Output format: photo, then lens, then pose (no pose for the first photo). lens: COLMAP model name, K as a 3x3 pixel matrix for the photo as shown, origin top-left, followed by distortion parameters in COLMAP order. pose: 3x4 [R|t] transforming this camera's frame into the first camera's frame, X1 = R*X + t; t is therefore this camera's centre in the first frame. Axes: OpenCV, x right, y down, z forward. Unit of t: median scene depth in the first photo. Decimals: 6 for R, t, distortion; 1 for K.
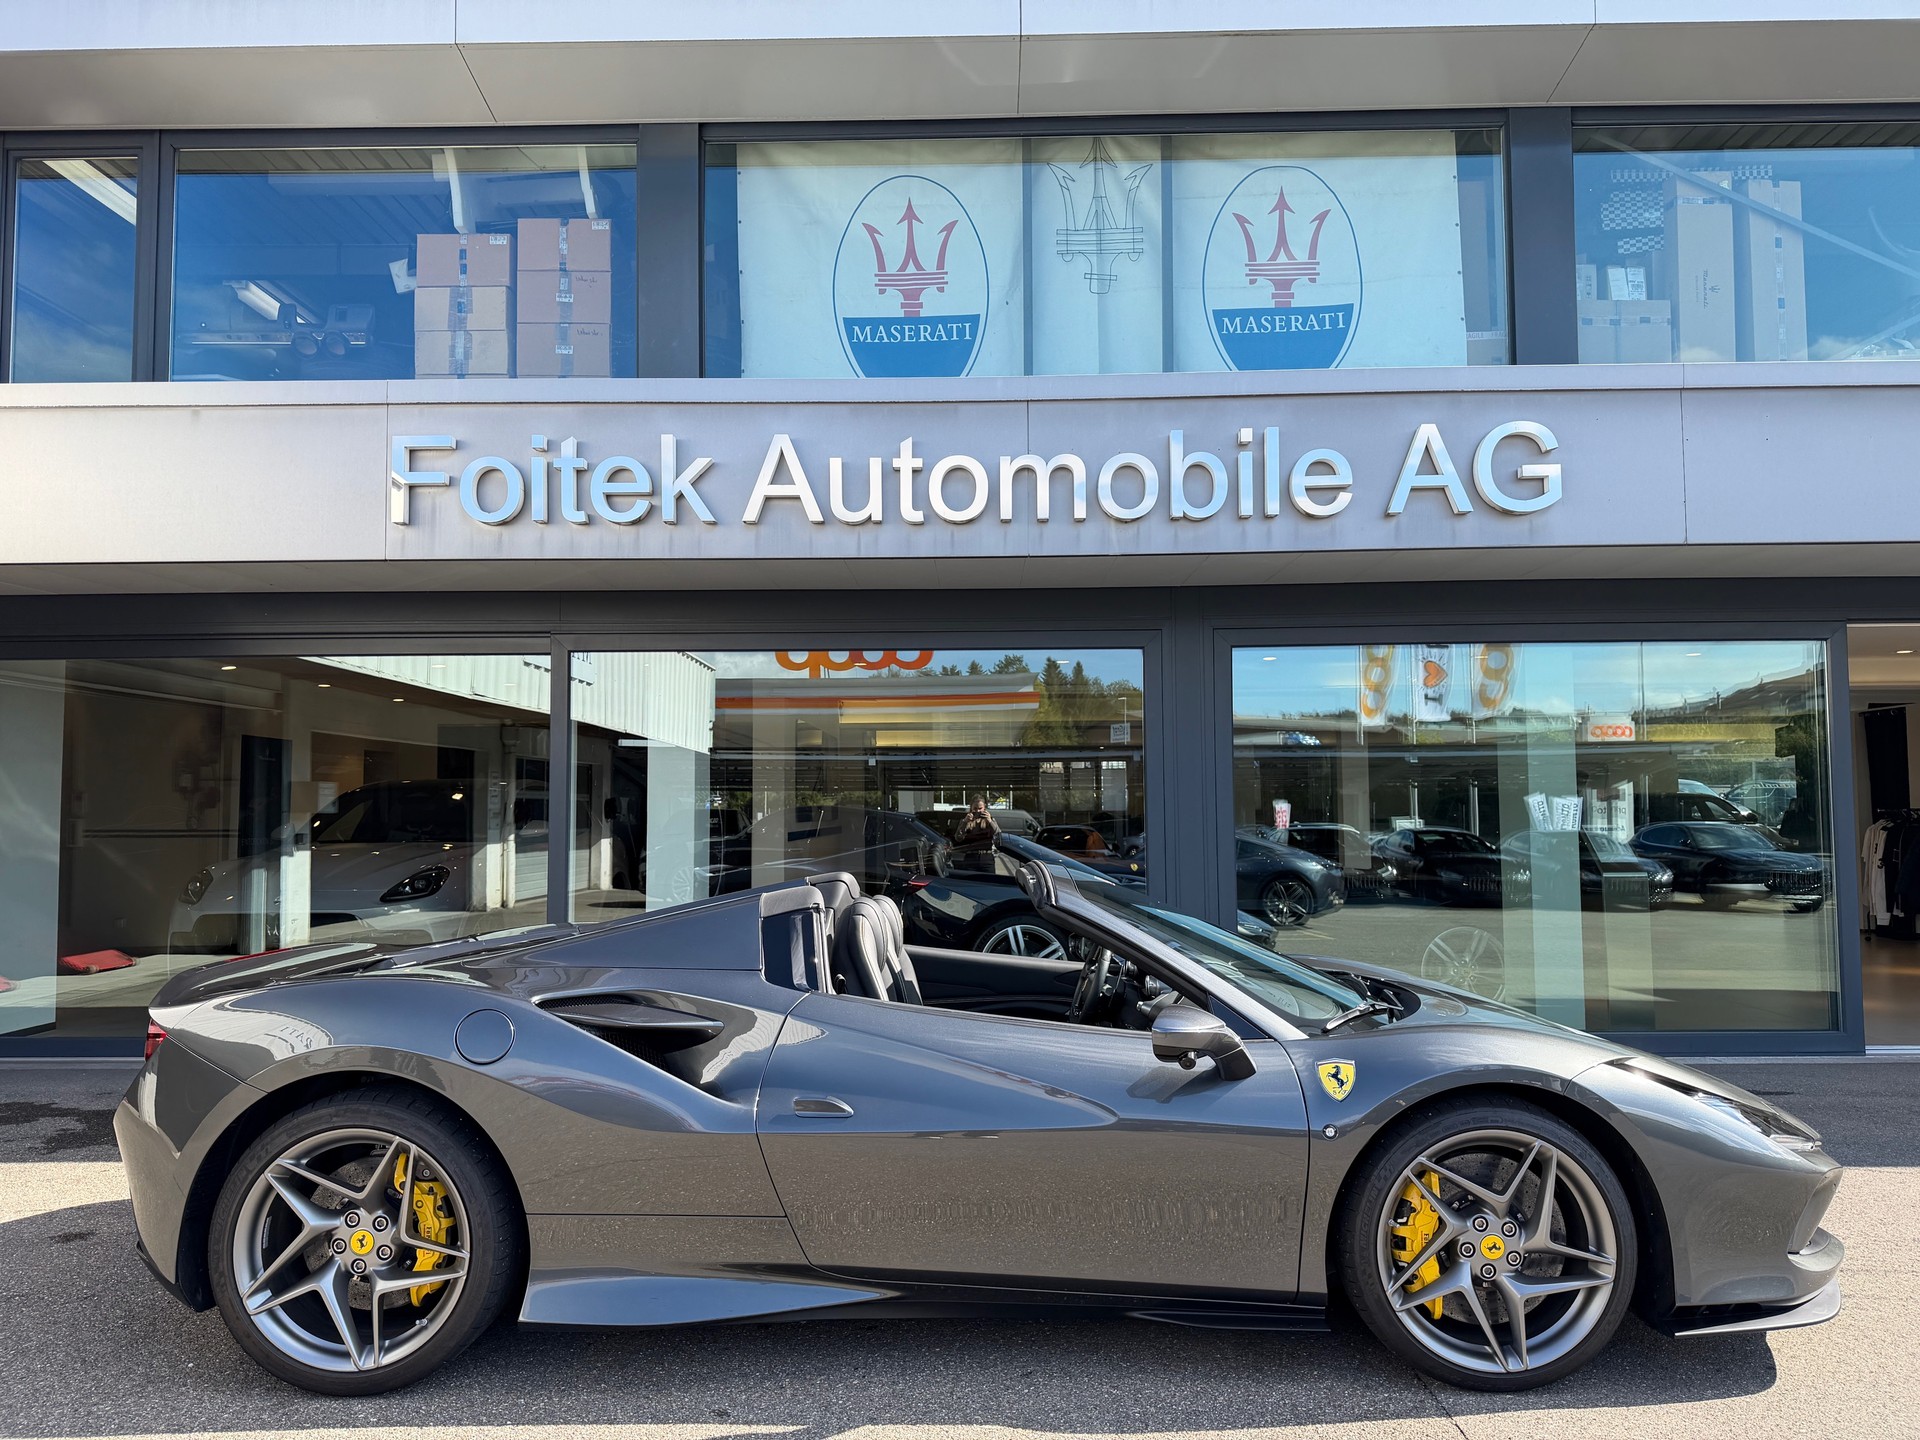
lens RADIAL K [[1337.9, 0, 960.2], [0, 1337.9, 755.4], [0, 0, 1]] dist [0.031634, -0.043022]
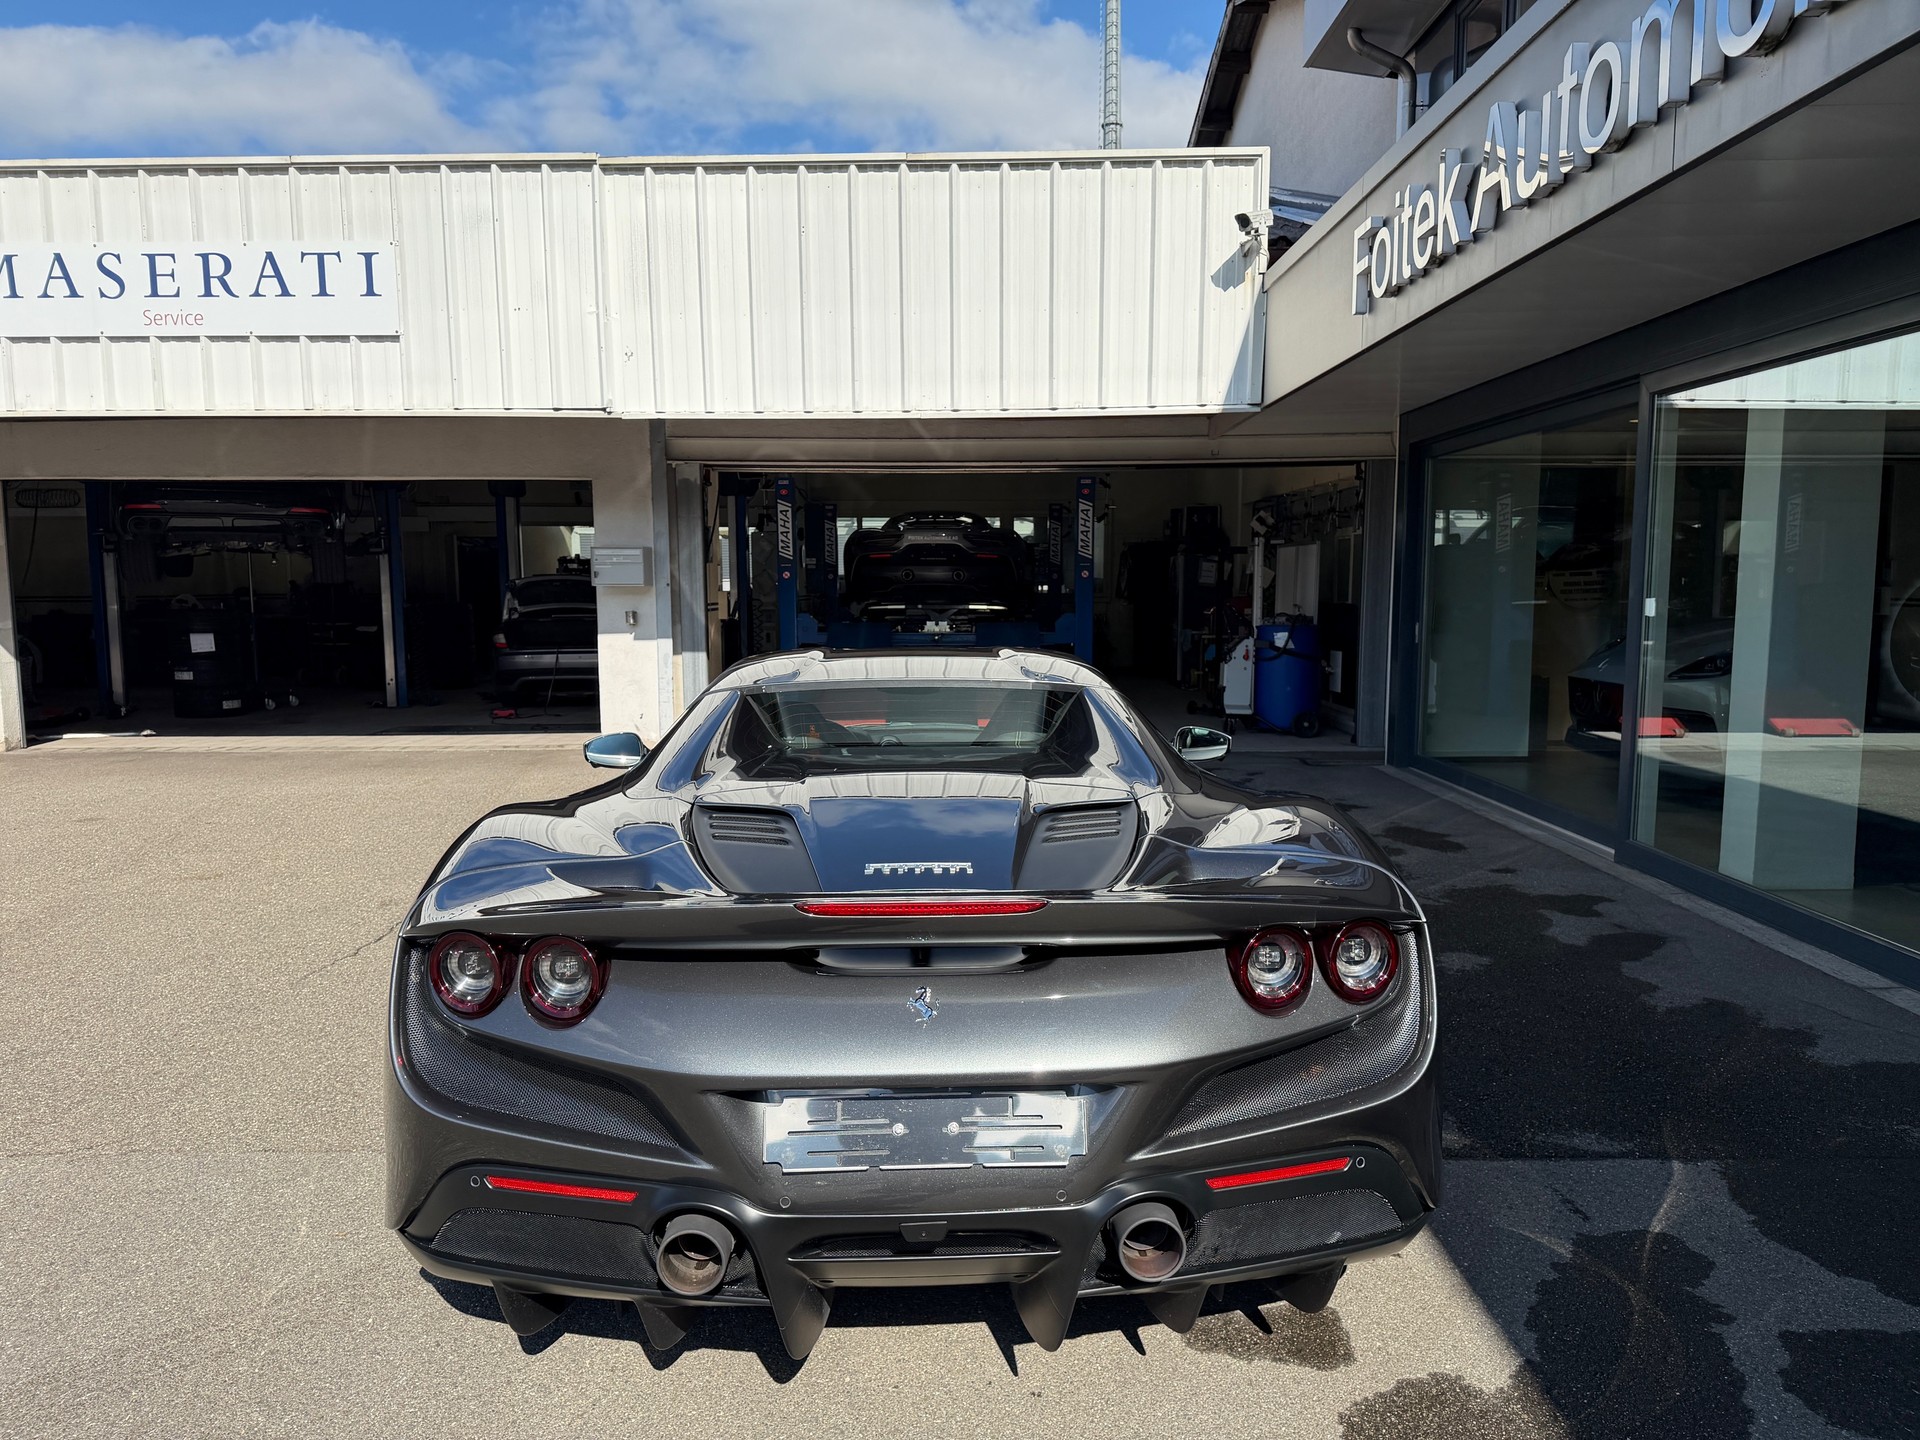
lens RADIAL K [[1337.9, 0, 944.0], [0, 1337.9, 756.3], [0, 0, 1]] dist [0.031634, -0.043022]
pose [[0.010645, 0.131107, -0.991311, 0.534239], [0.050037, 0.990055, 0.131479, 0.013895], [0.998691, -0.051002, 0.003978, 0.506704]]
